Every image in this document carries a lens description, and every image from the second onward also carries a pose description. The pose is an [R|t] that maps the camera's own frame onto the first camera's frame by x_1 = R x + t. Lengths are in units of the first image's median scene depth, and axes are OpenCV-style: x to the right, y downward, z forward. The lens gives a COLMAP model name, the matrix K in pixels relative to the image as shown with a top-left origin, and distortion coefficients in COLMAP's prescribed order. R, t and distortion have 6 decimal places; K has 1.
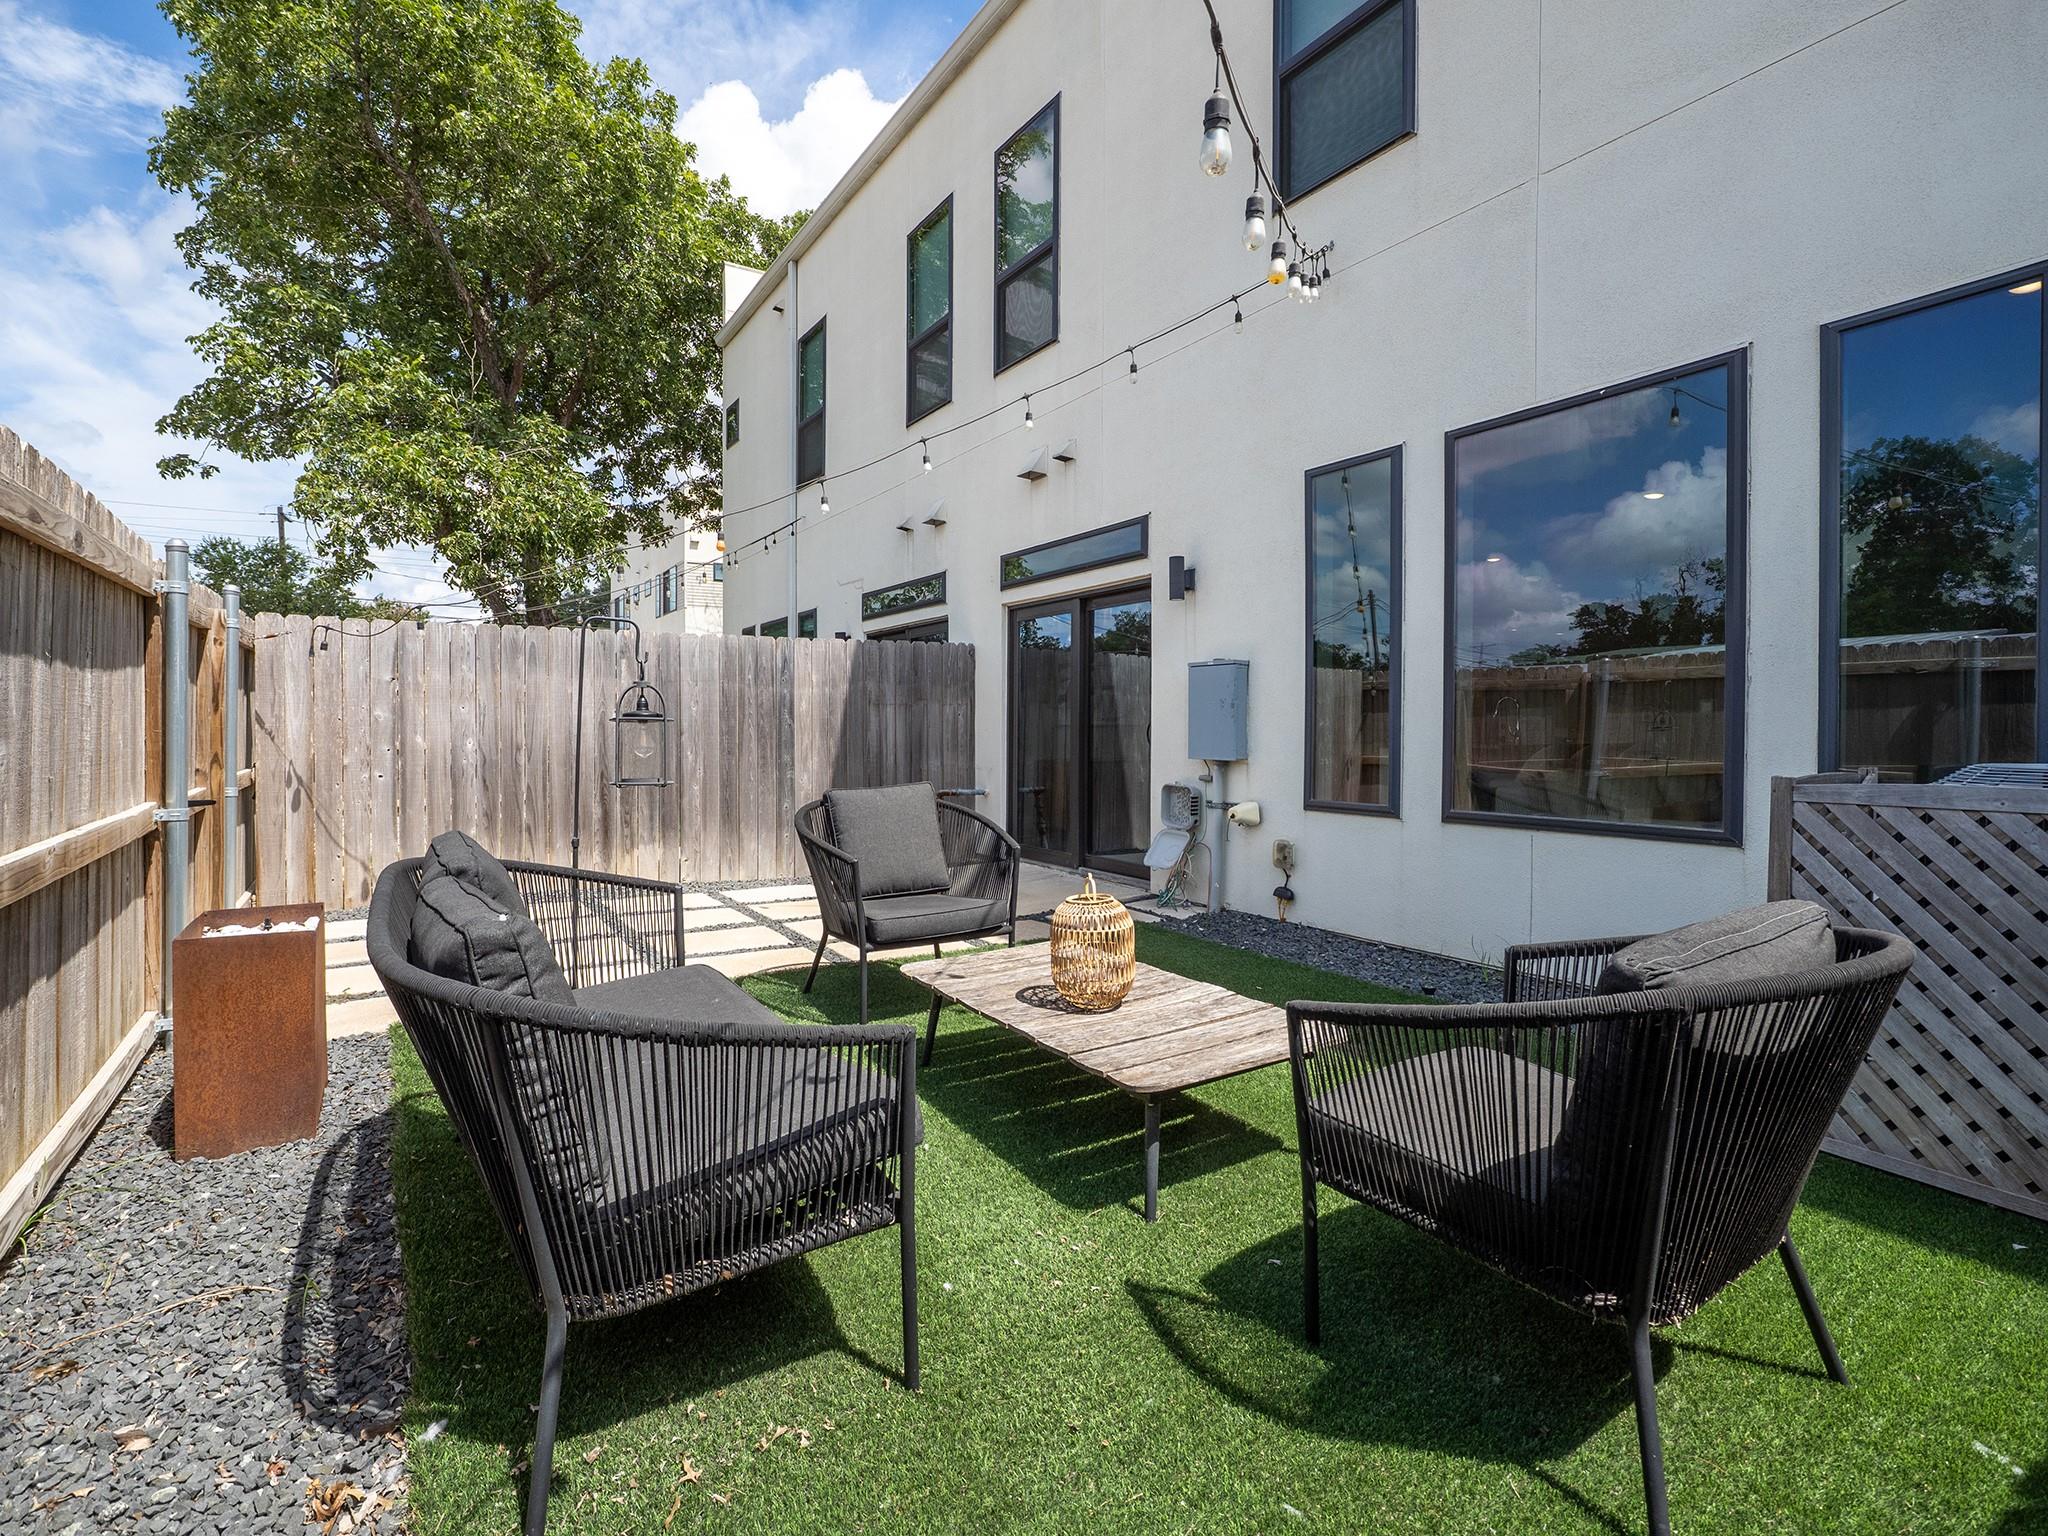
lens RADIAL K [[977.2, 0, 1016.0], [0, 977.2, 756.3], [0, 0, 1]] dist [-0.009343, -0.000984]
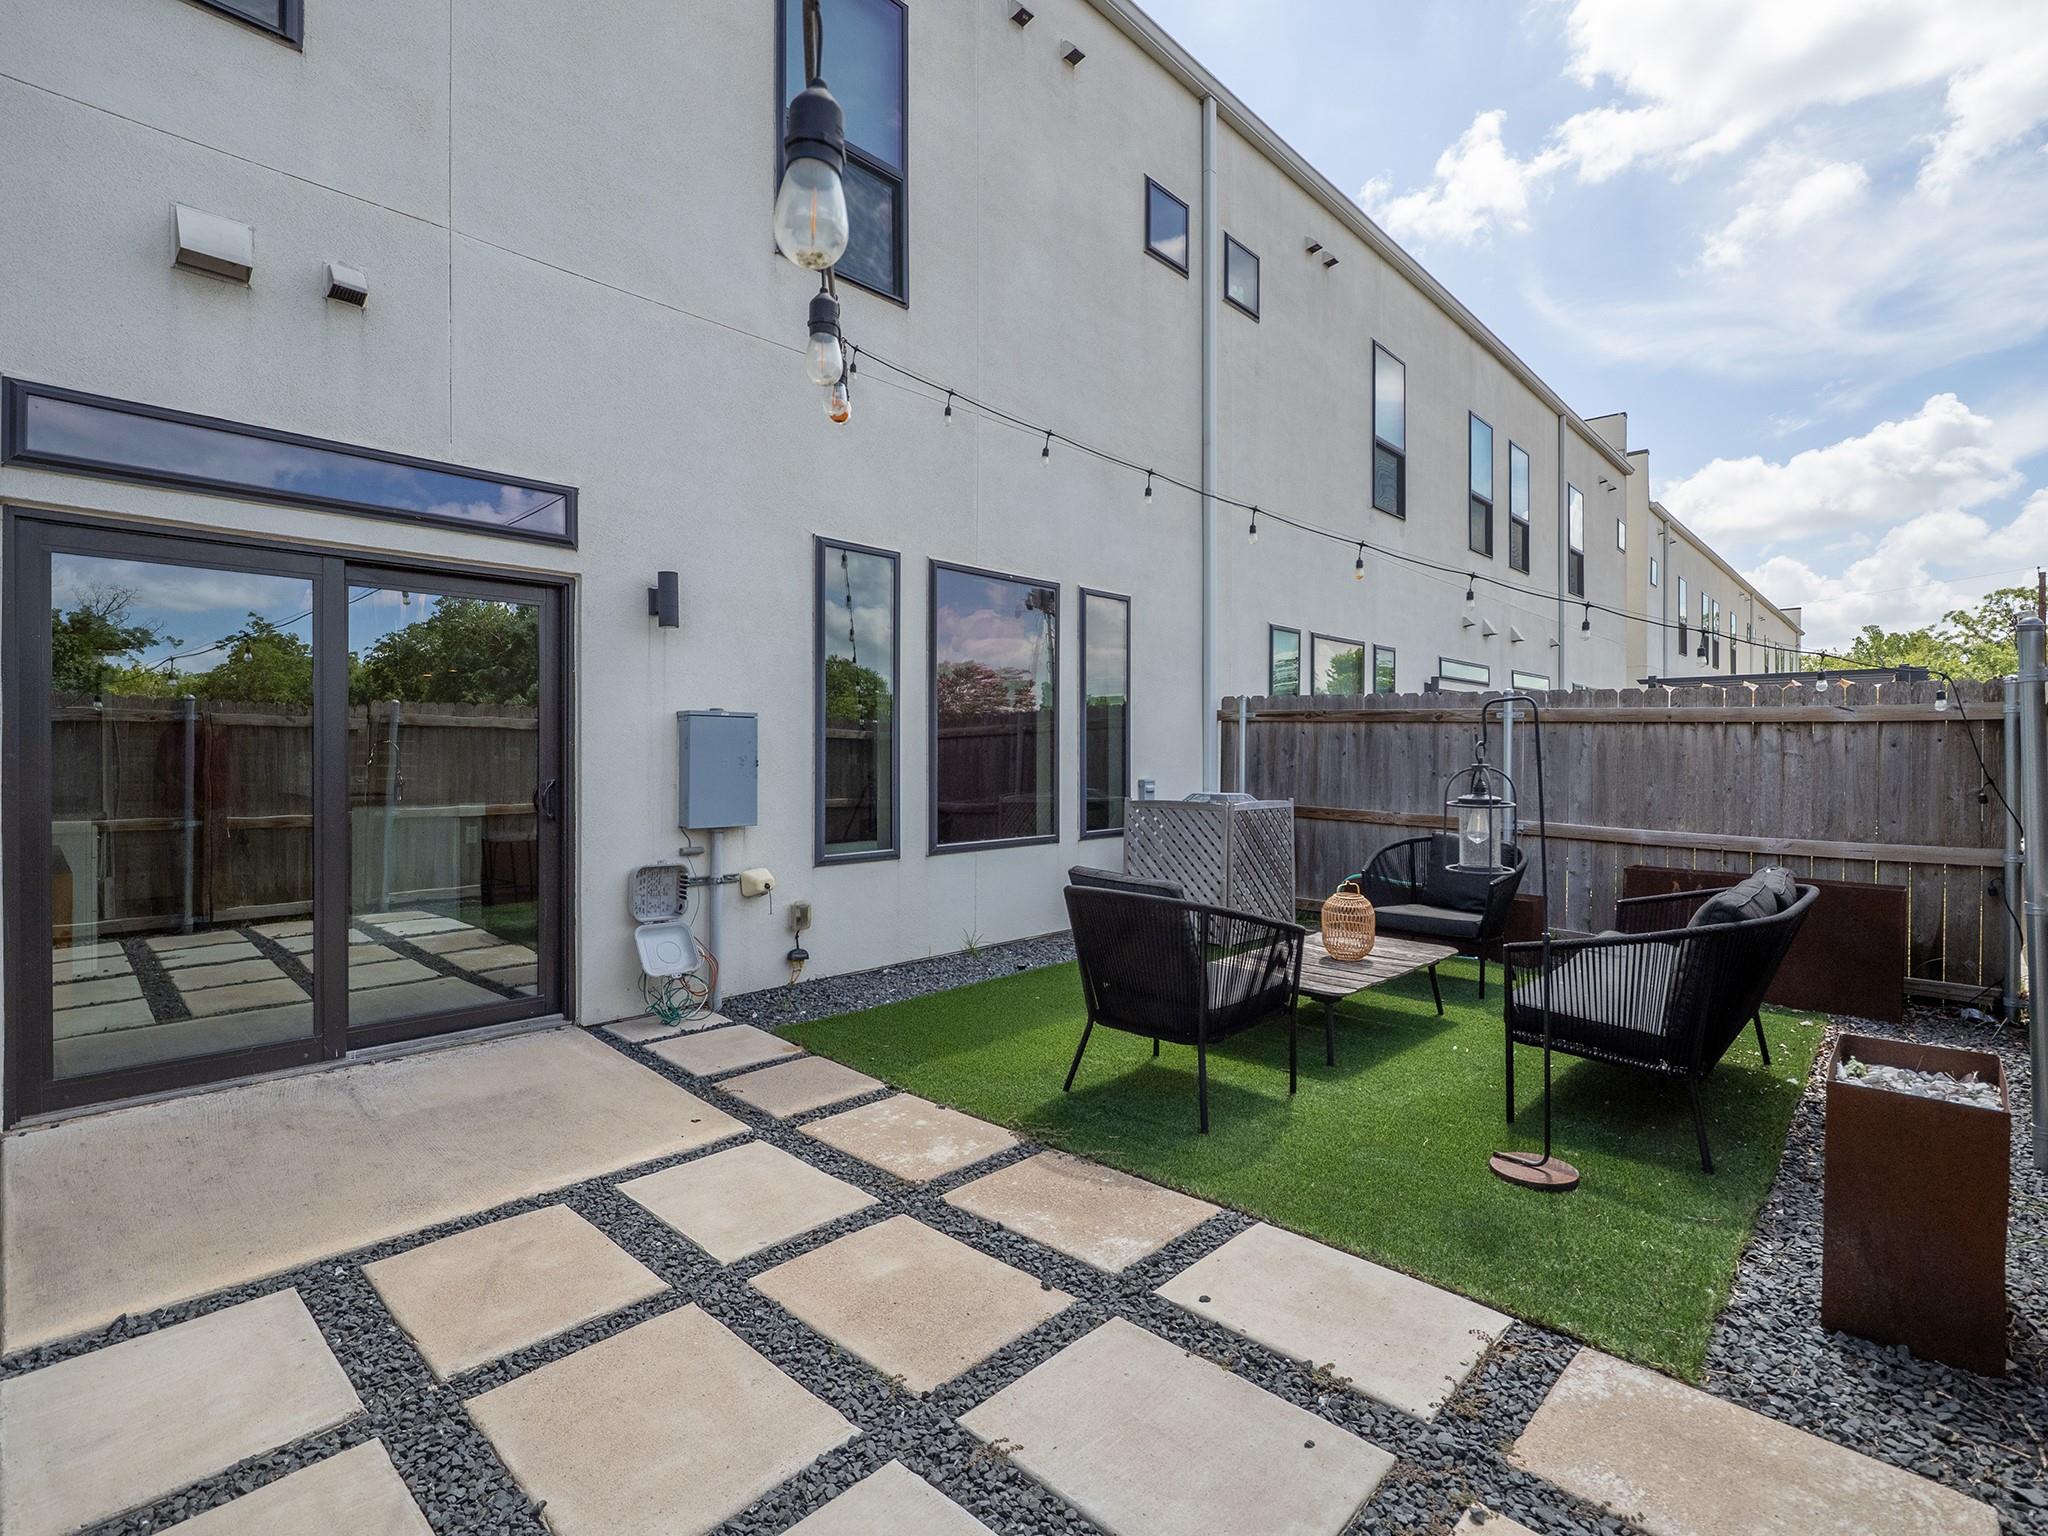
lens RADIAL K [[977.2, 0, 1016.0], [0, 977.2, 756.3], [0, 0, 1]] dist [-0.009343, -0.000984]
pose [[-0.235985, -0.007984, 0.971724, -0.724801], [0.015979, 0.999799, 0.012095, -0.067915], [-0.971625, 0.018382, -0.235810, 1.004492]]
